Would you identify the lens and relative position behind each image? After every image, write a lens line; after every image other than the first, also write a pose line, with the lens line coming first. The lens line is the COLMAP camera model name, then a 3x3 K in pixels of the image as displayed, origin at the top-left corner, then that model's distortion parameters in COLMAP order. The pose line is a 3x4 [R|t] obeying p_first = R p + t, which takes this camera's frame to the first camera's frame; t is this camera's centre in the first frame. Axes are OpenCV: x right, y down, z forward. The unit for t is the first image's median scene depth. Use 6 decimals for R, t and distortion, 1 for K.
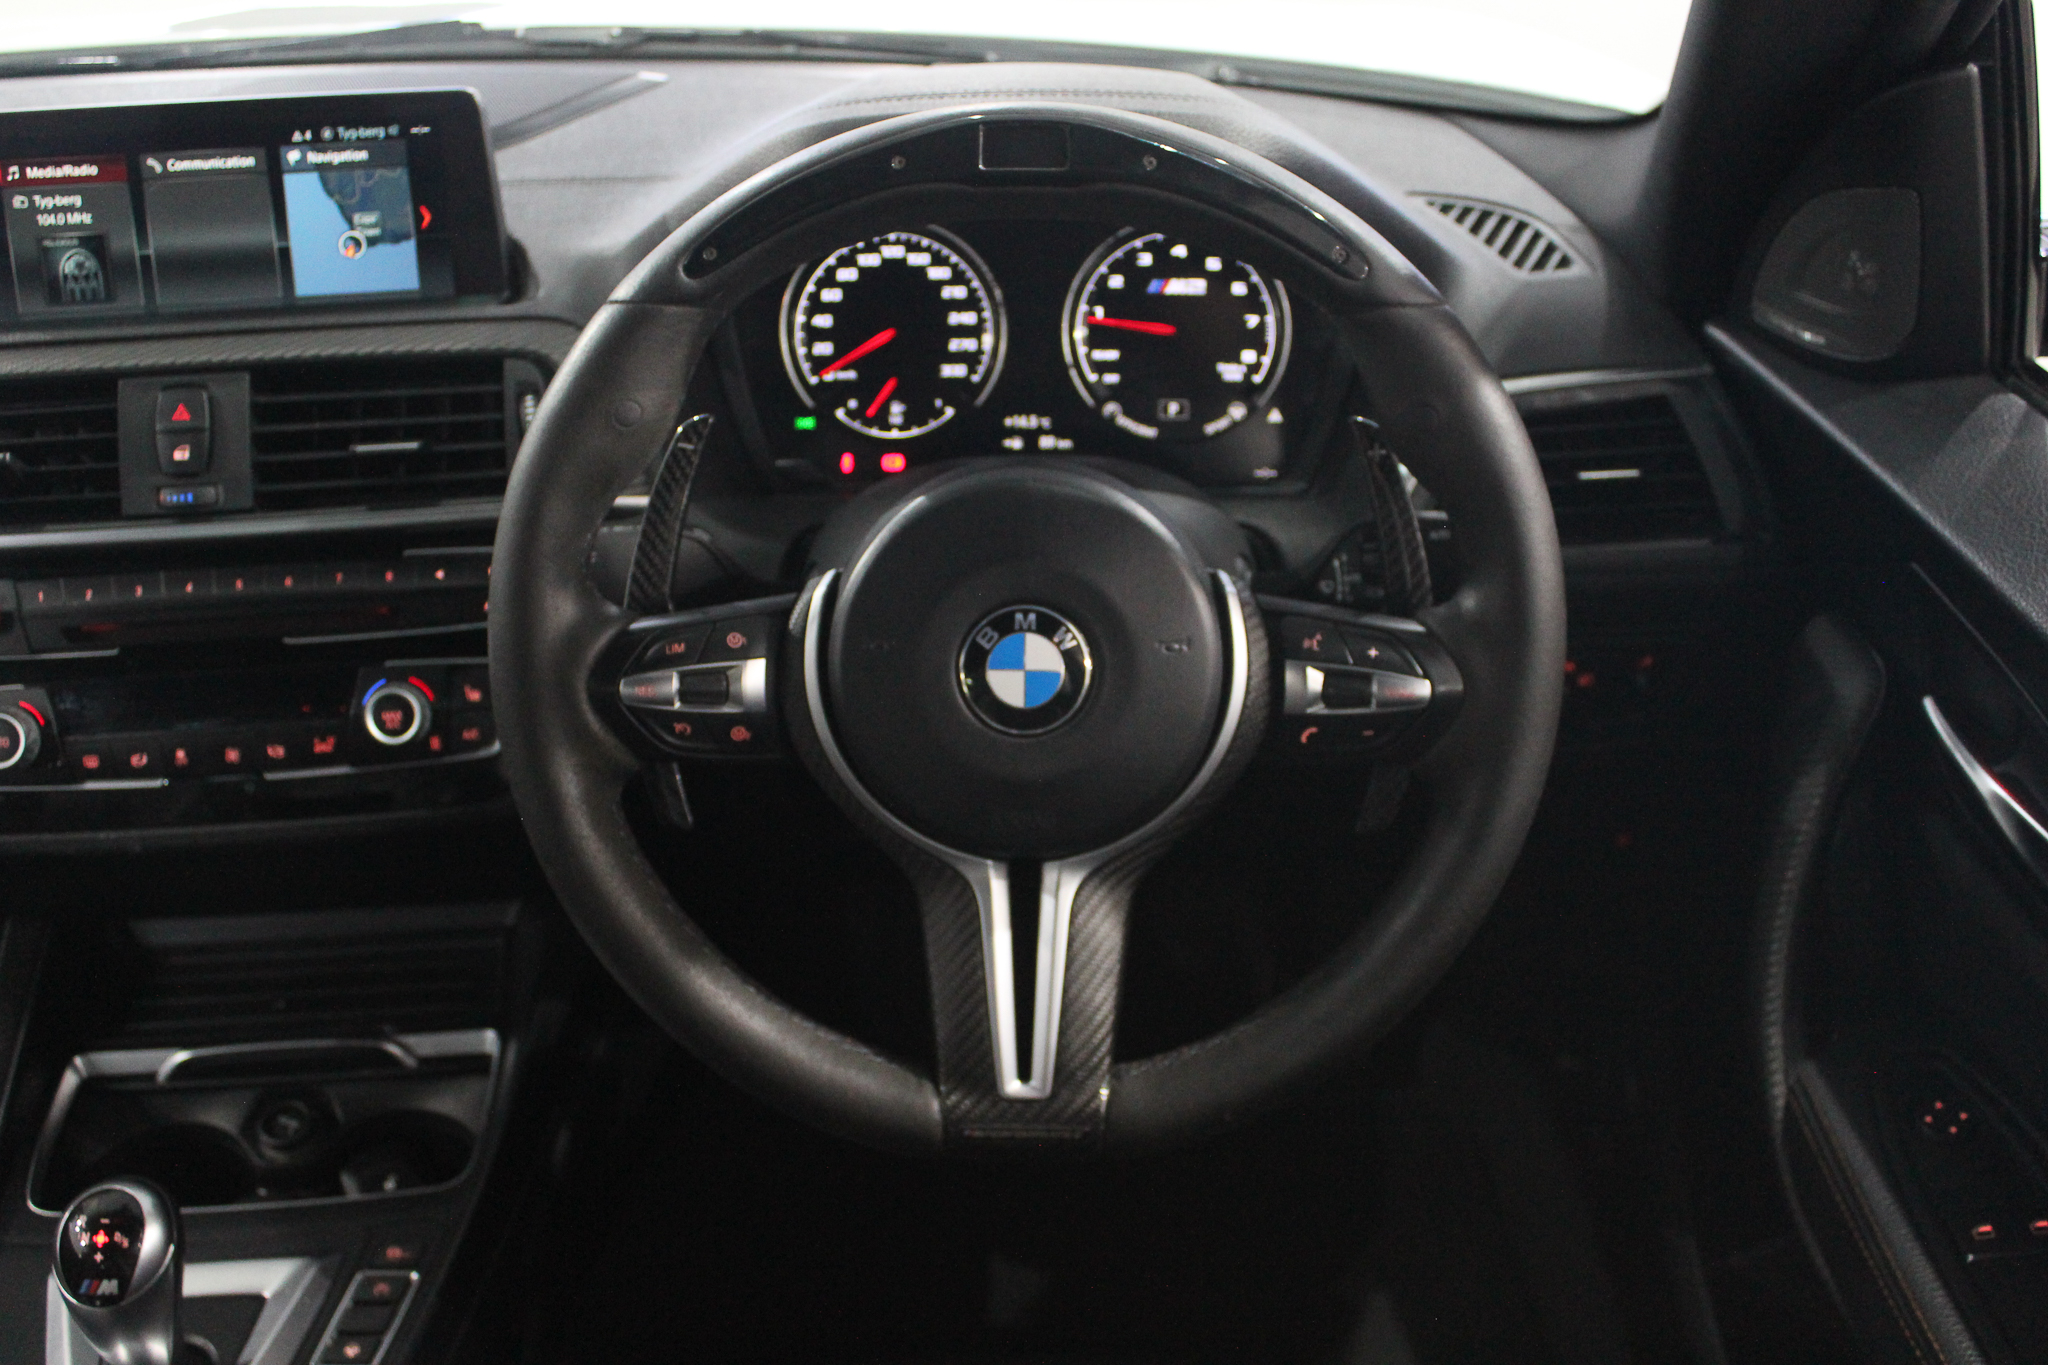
lens RADIAL K [[2014.1, 0, 1024.0], [0, 2014.1, 682.5], [0, 0, 1]] dist [-0.141127, 0.154209]
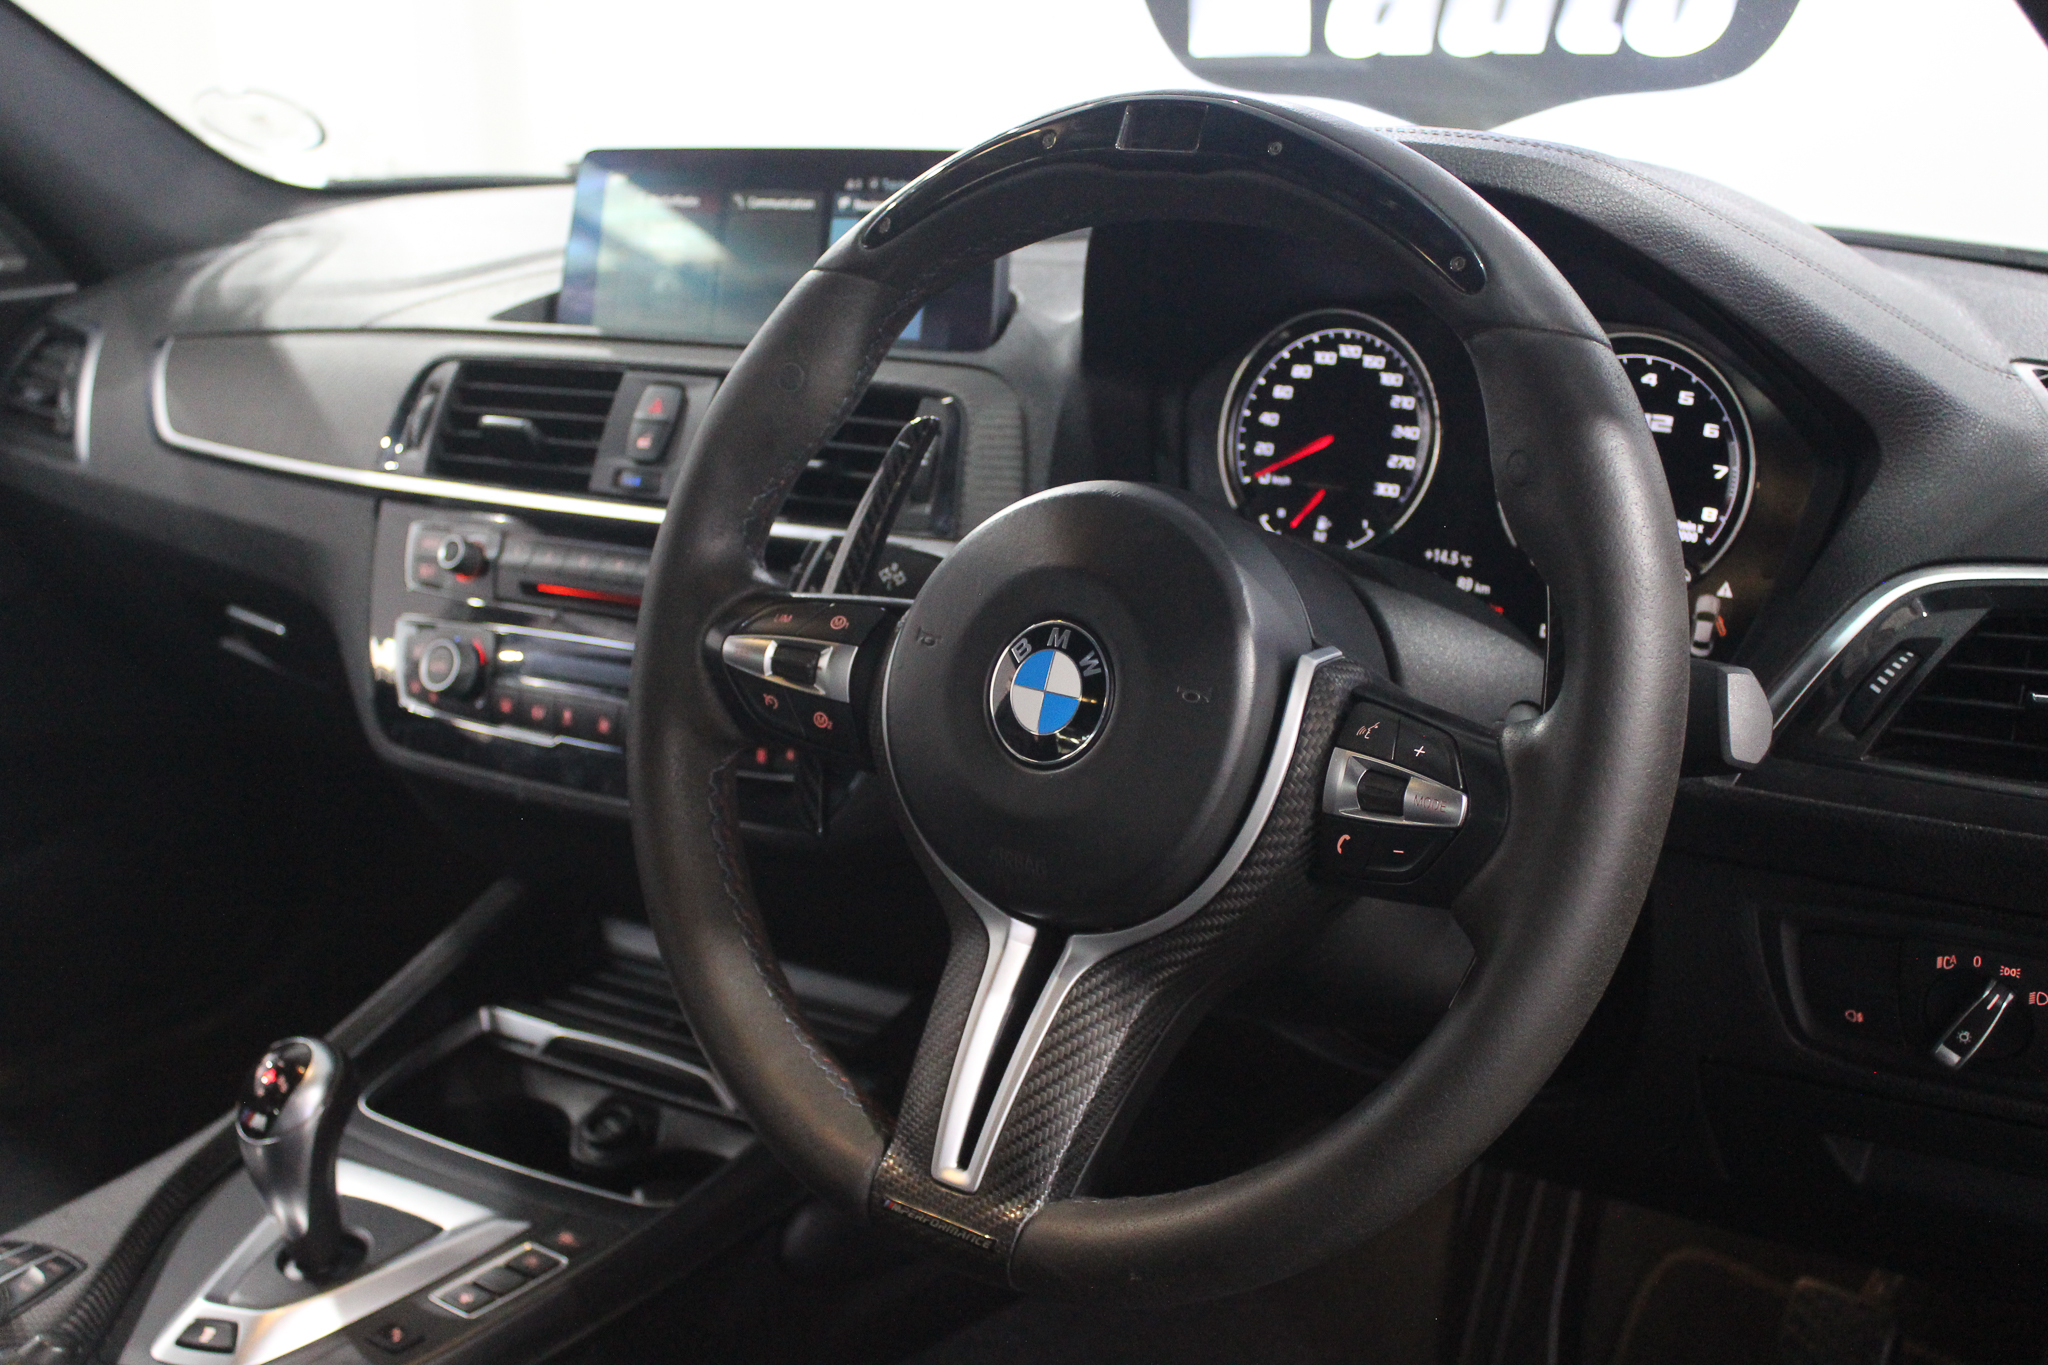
lens RADIAL K [[2269.3, 0, 1024.0], [0, 2269.3, 682.5], [0, 0, 1]] dist [-0.072547, 0.006371]
pose [[0.800967, 0.168519, -0.574503, 0.438401], [-0.275268, 0.955789, -0.103413, 0.074250], [0.531677, 0.240972, 0.811944, 0.136955]]
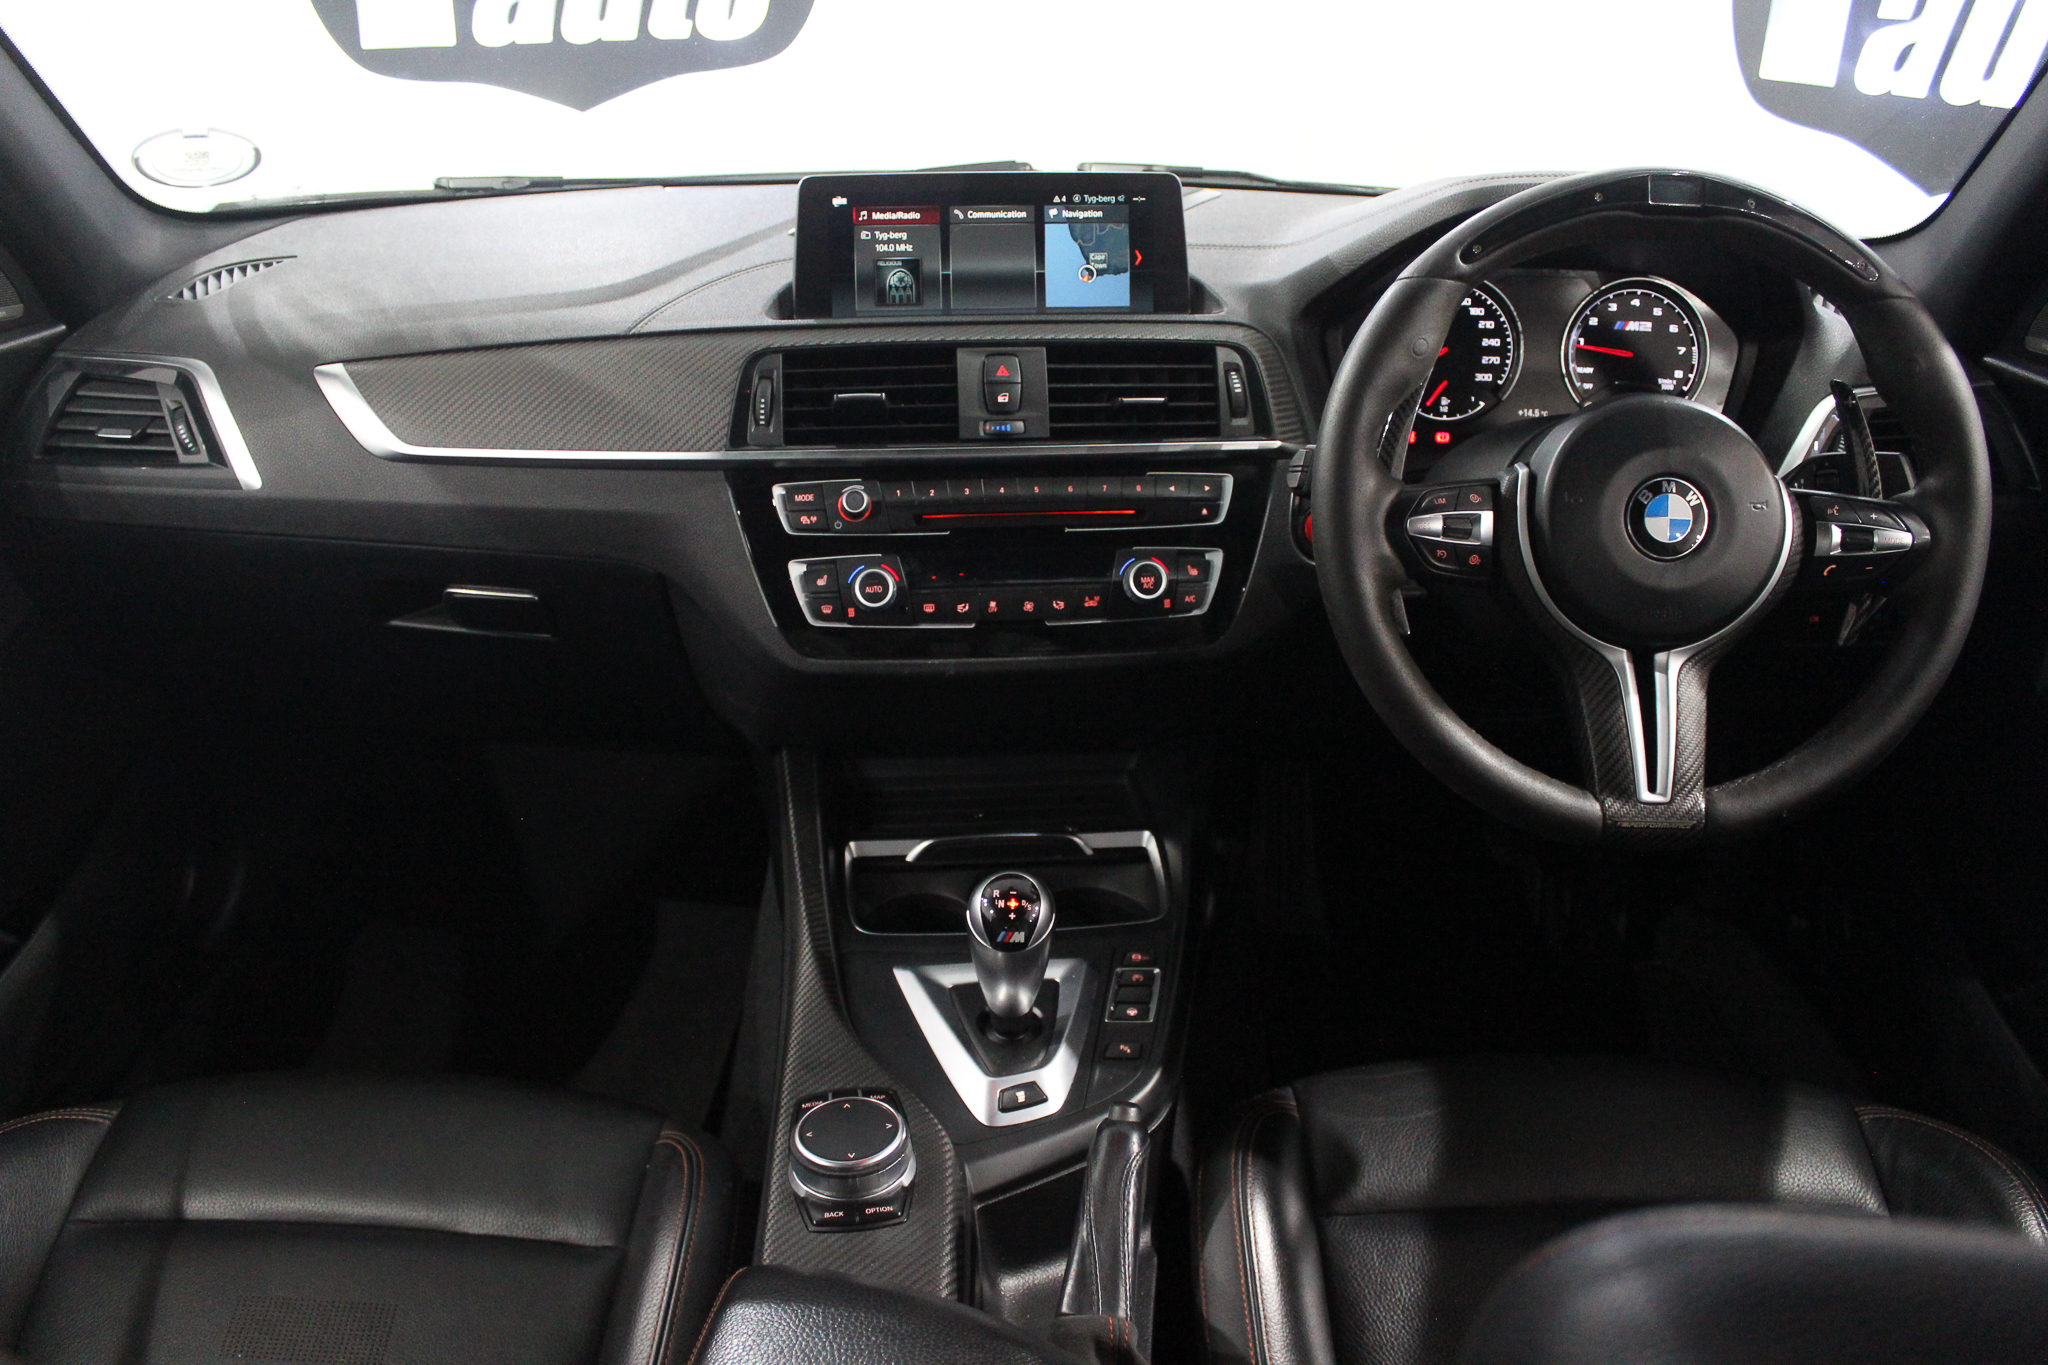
lens RADIAL K [[1673.4, 0, 1024.0], [0, 1673.4, 682.5], [0, 0, 1]] dist [-0.158581, 0.113048]
pose [[0.999757, 0.022040, 0.000536, -0.385523], [-0.021927, 0.996573, -0.079758, 0.180807], [-0.002292, 0.079727, 0.996814, -0.200727]]
